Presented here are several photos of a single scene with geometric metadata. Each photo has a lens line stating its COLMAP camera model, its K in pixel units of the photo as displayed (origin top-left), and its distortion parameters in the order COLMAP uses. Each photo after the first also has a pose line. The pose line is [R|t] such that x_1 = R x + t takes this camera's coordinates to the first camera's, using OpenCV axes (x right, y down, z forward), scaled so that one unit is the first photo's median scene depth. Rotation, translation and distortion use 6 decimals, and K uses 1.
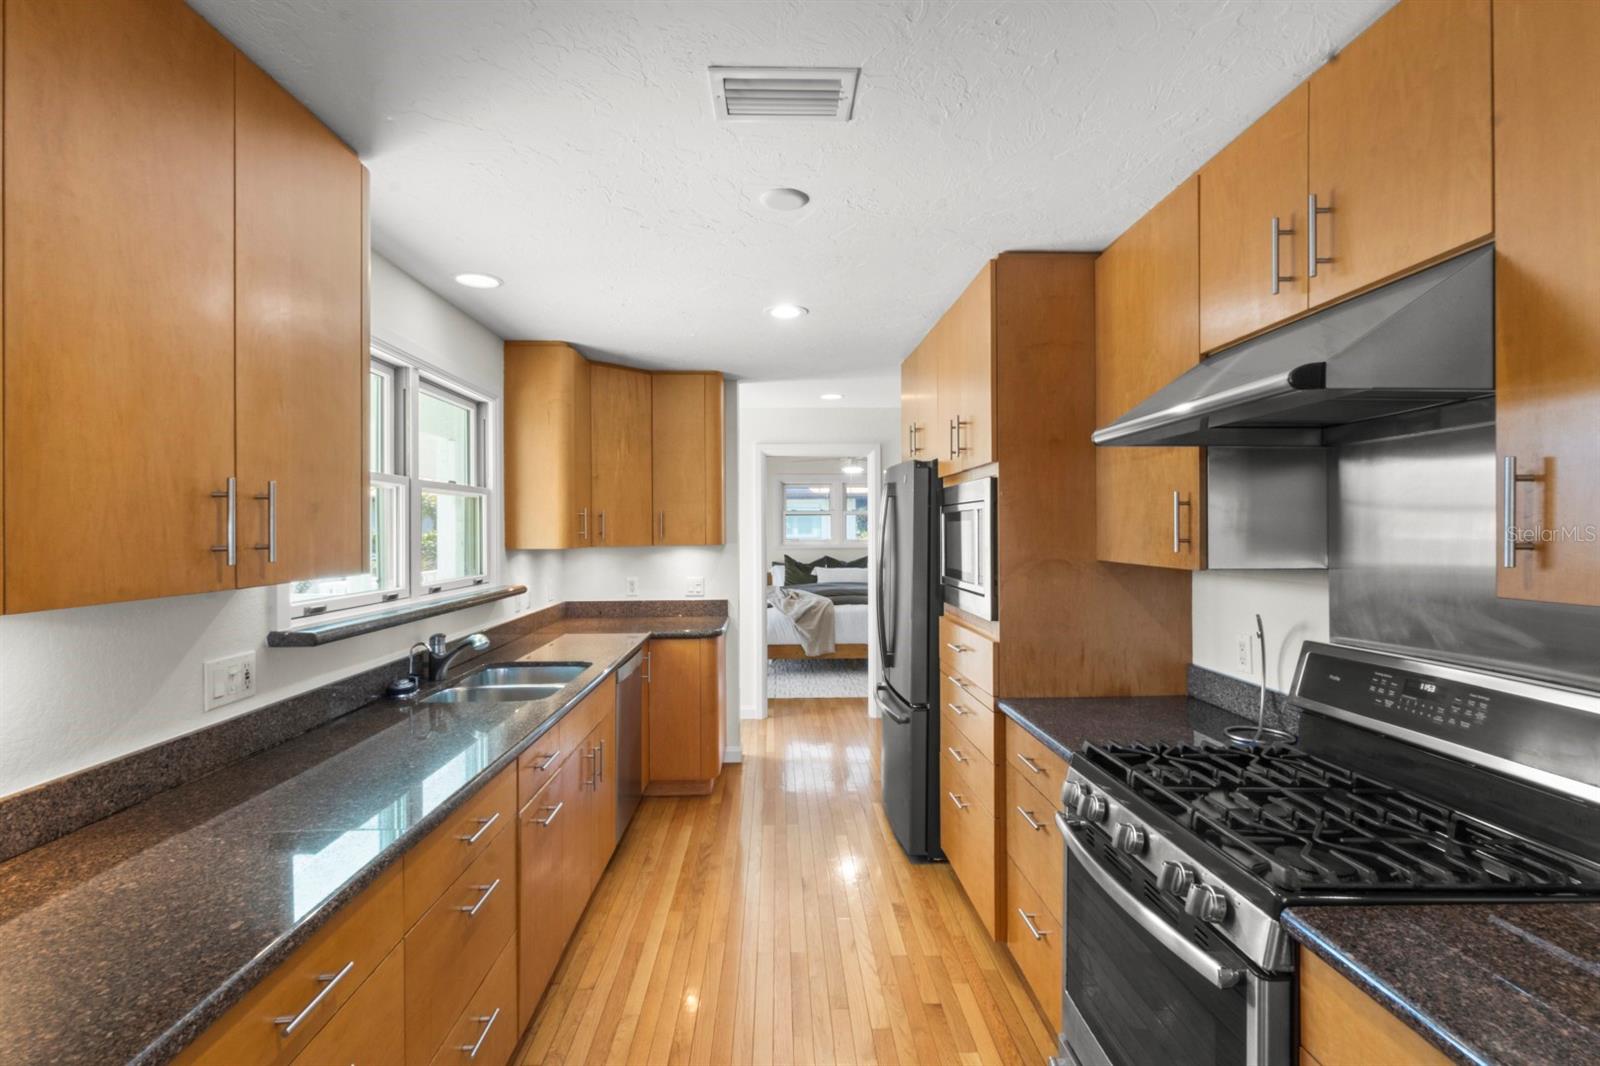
lens RADIAL K [[740.9, 0, 792.7], [0, 740.9, 523.6], [0, 0, 1]] dist [-0.003372, 0.001685]
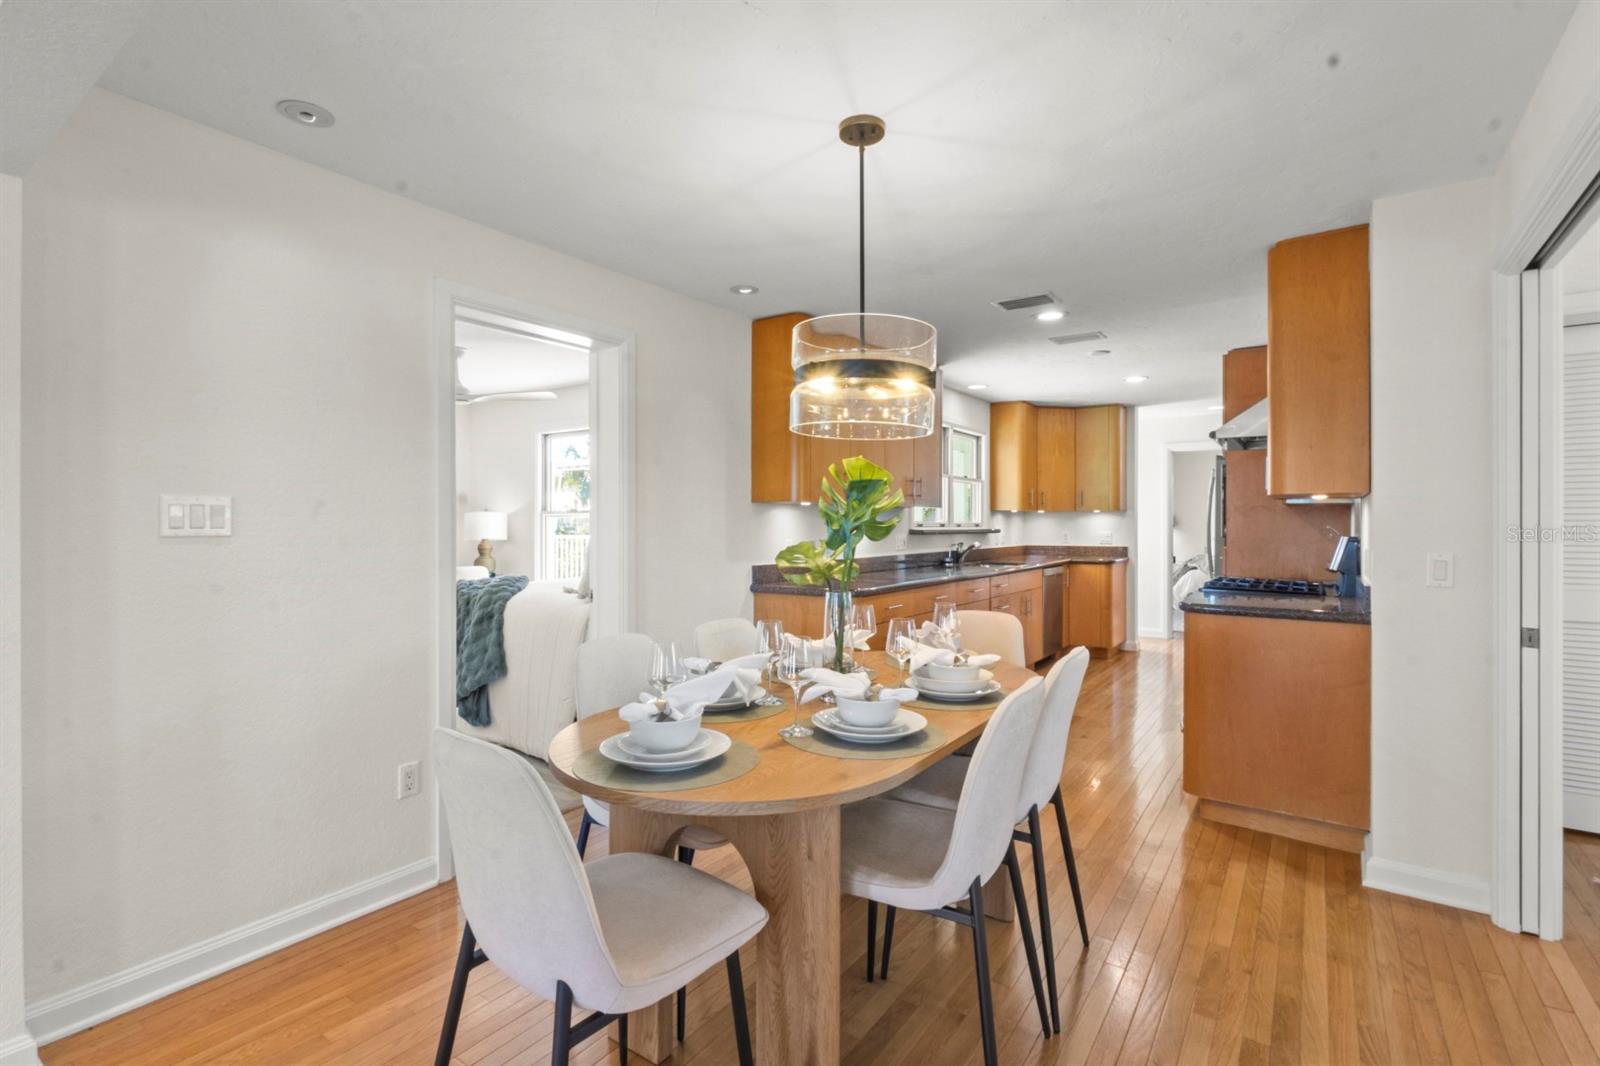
lens RADIAL K [[740.9, 0, 805.3], [0, 740.9, 521.6], [0, 0, 1]] dist [-0.003372, 0.001685]
pose [[0.808954, 0.005359, -0.587848, 0.334996], [-0.002233, 0.999979, 0.006045, 0.049413], [0.587868, -0.003577, 0.808949, -0.794302]]
